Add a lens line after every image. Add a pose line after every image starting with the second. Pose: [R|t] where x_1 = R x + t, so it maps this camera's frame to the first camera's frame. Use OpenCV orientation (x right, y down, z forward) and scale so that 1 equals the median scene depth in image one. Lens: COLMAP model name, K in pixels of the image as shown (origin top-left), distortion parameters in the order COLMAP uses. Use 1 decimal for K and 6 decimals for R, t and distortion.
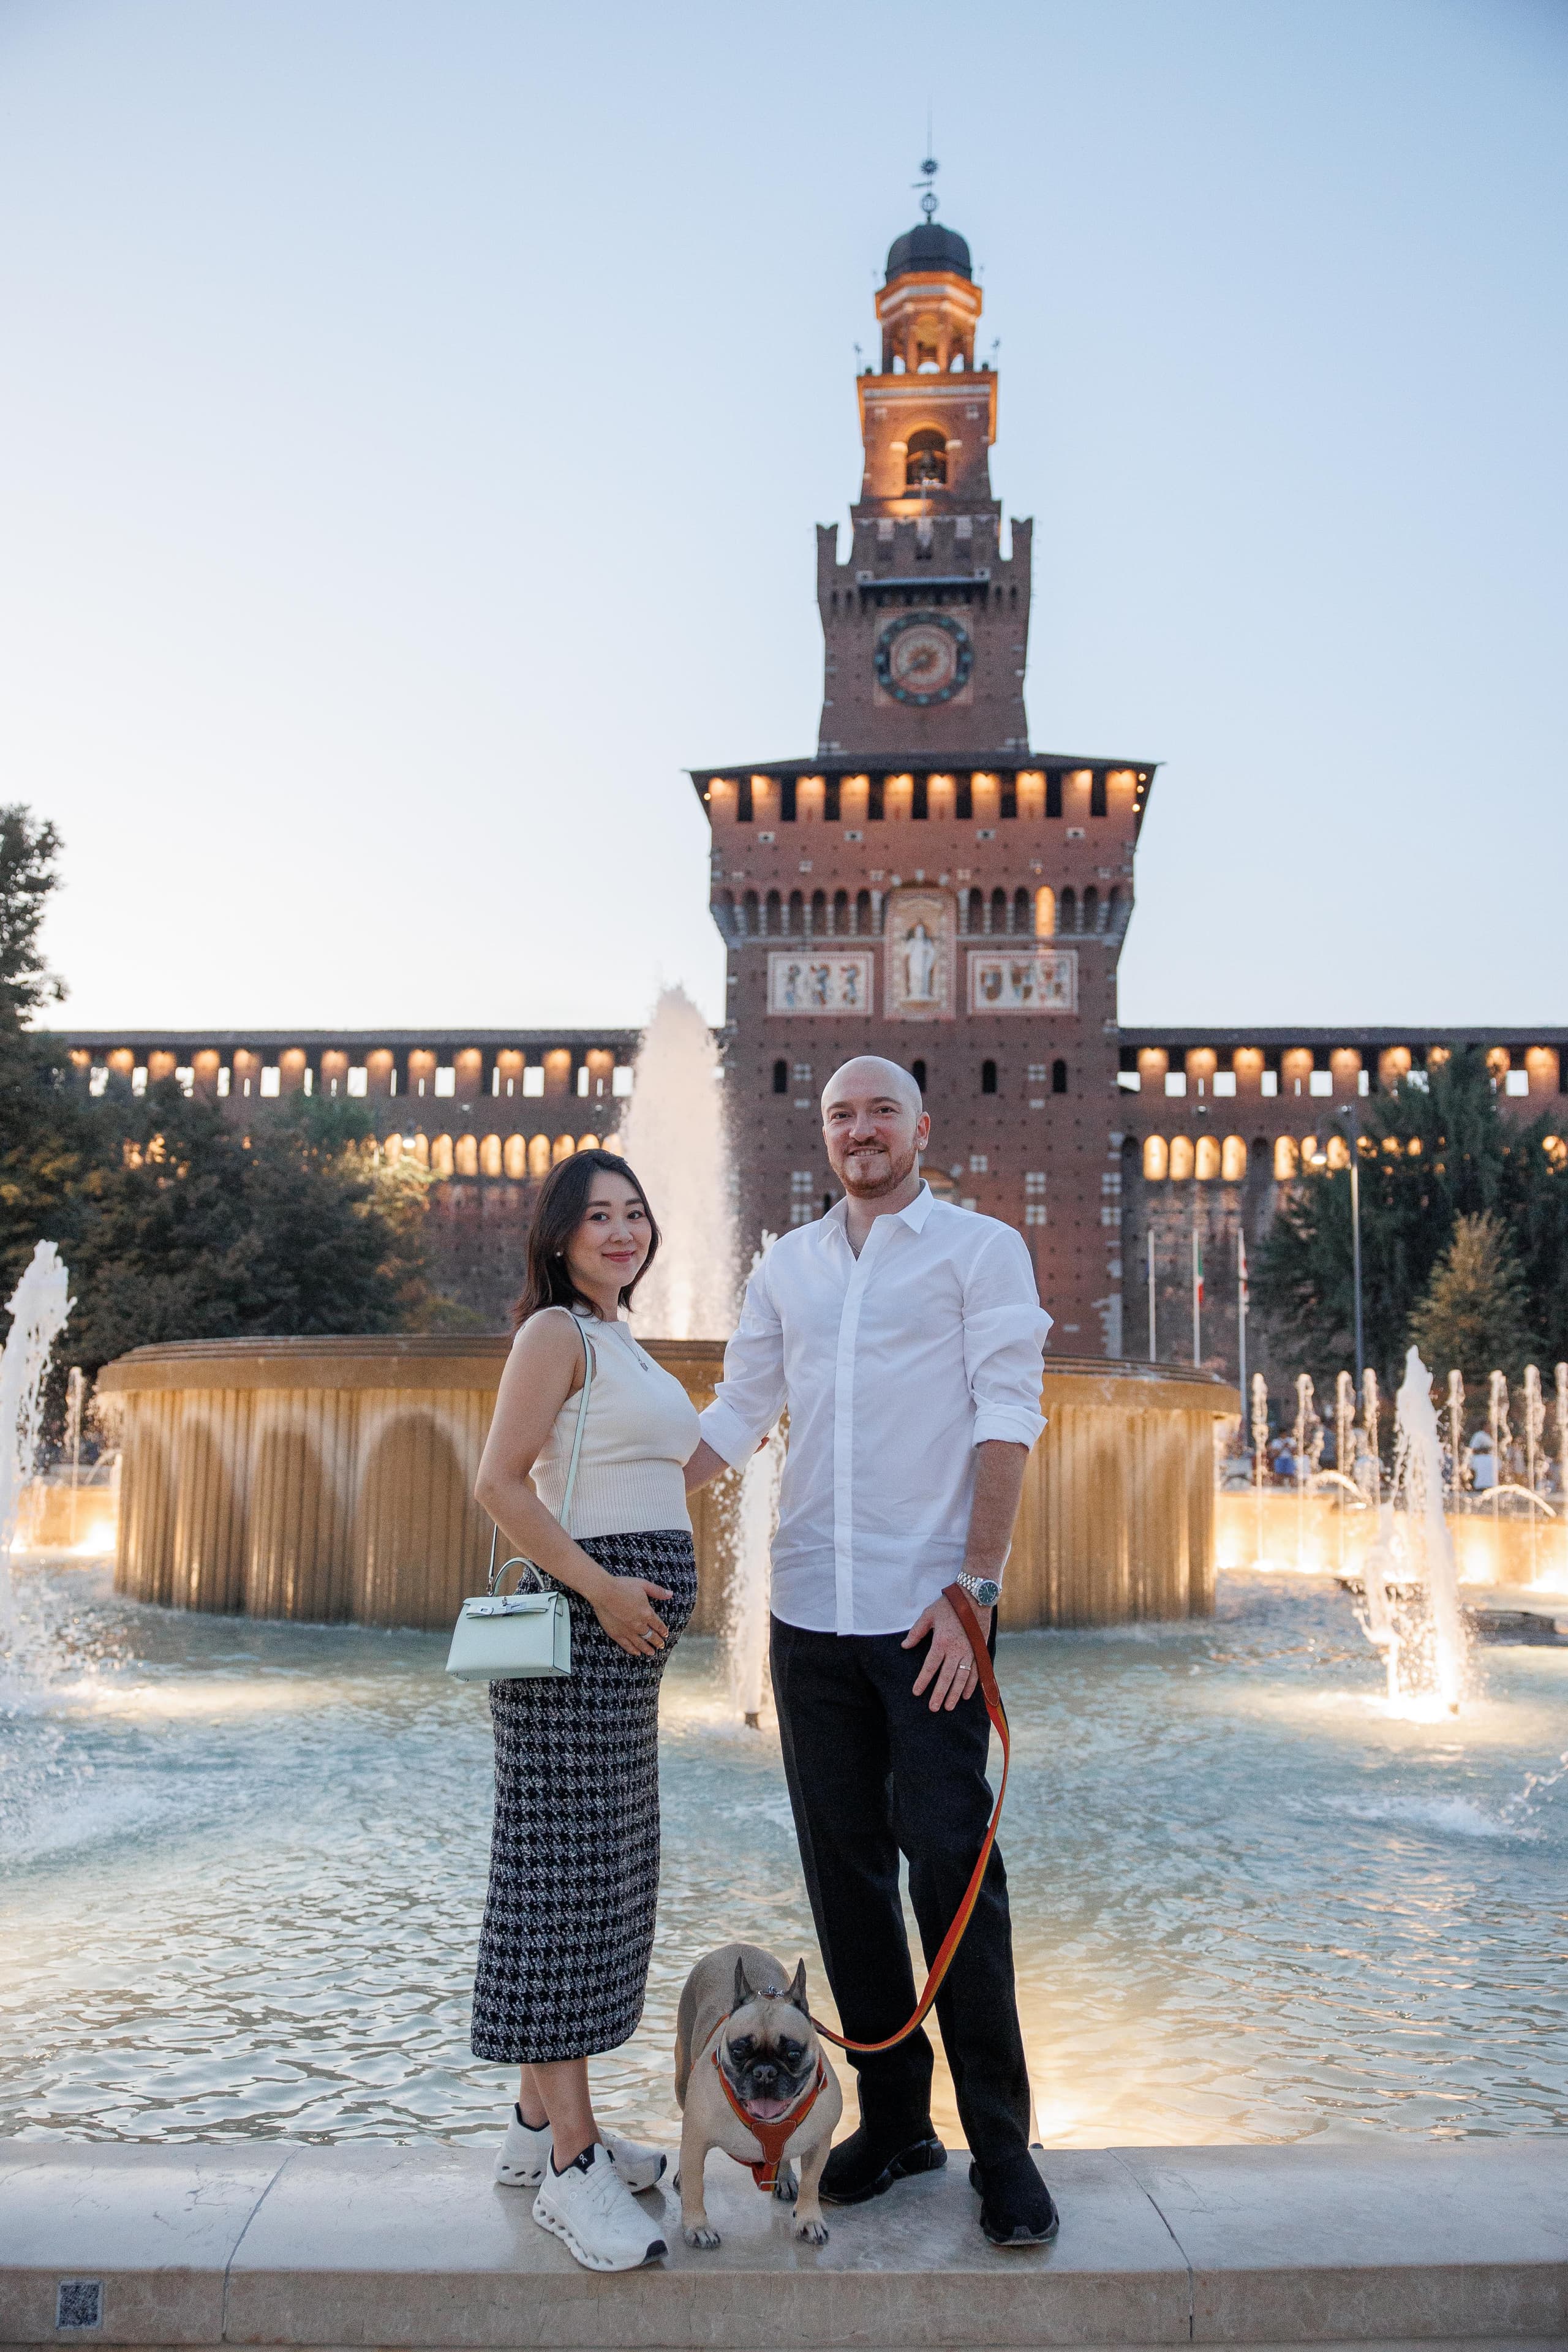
lens RADIAL K [[3033.2, 0, 784.0], [0, 3033.2, 1176.0], [0, 0, 1]] dist [-0.002883, -1.400595]
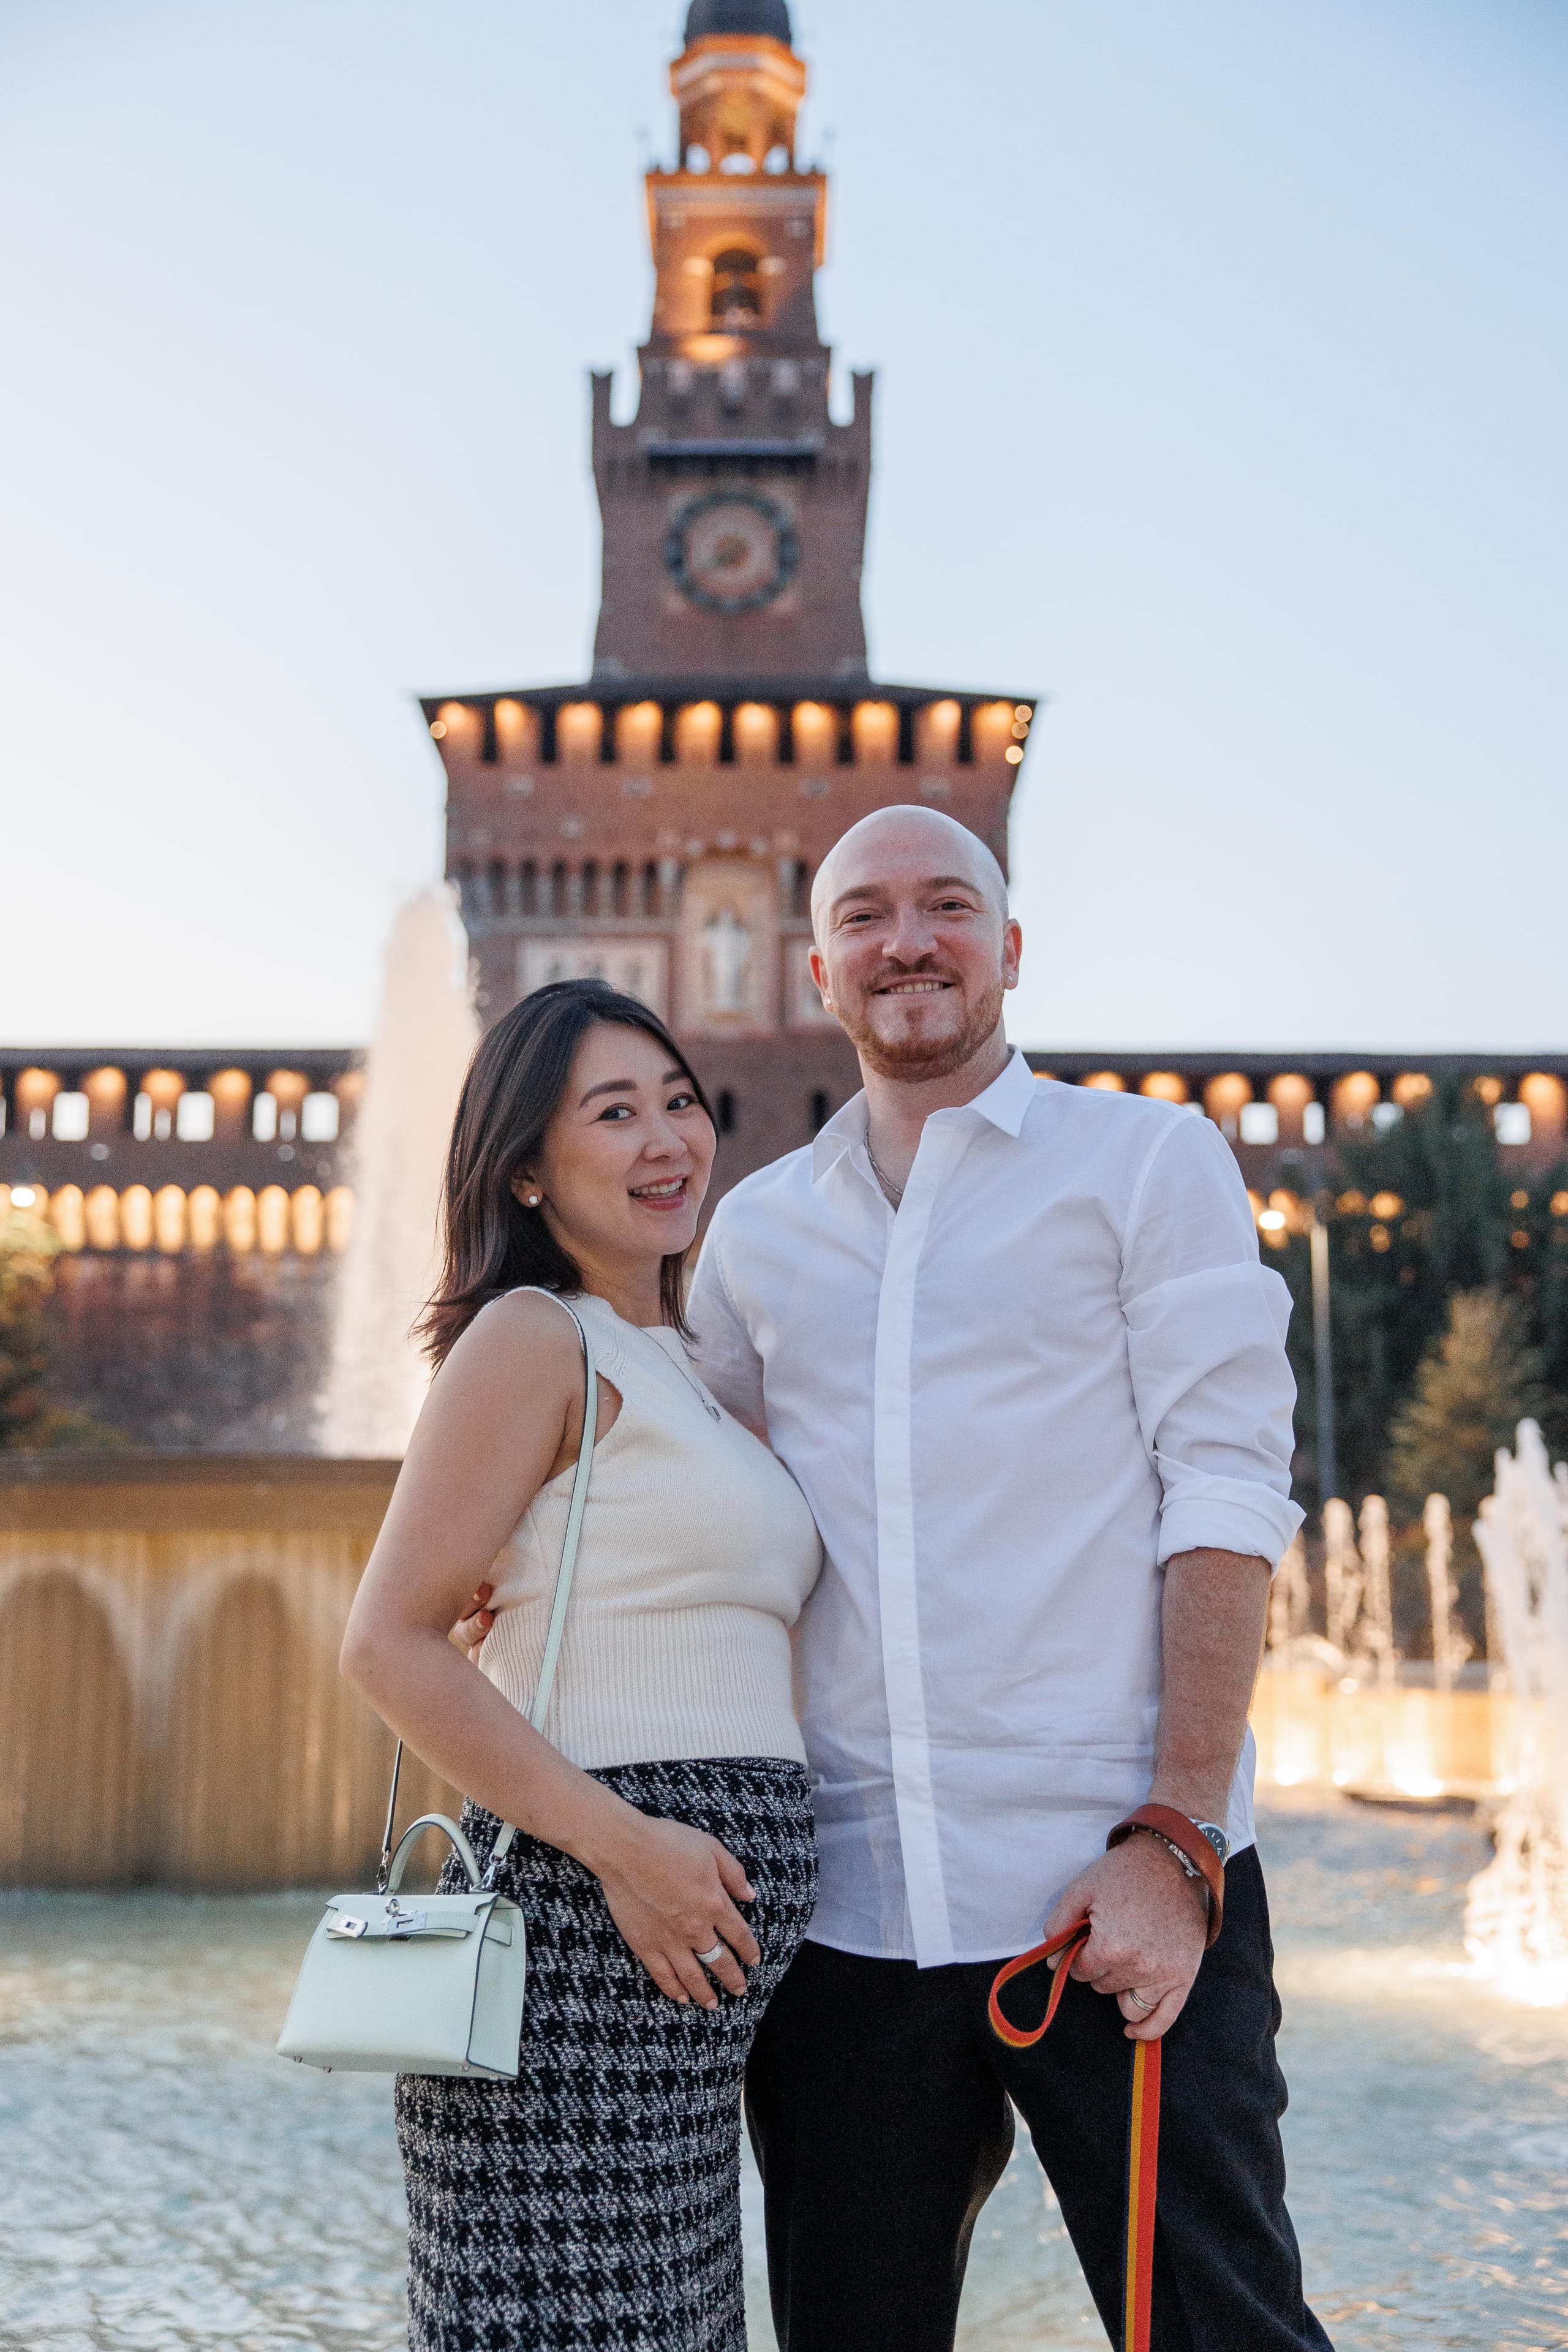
lens RADIAL K [[3246.0, 0, 784.0], [0, 3246.0, 1176.0], [0, 0, 1]] dist [-0.031744, -0.148674]
pose [[0.991305, 0.003084, 0.131545, -0.045461], [0.003723, 0.998668, -0.051468, 0.023645], [-0.131528, 0.051510, 0.989973, 0.218230]]
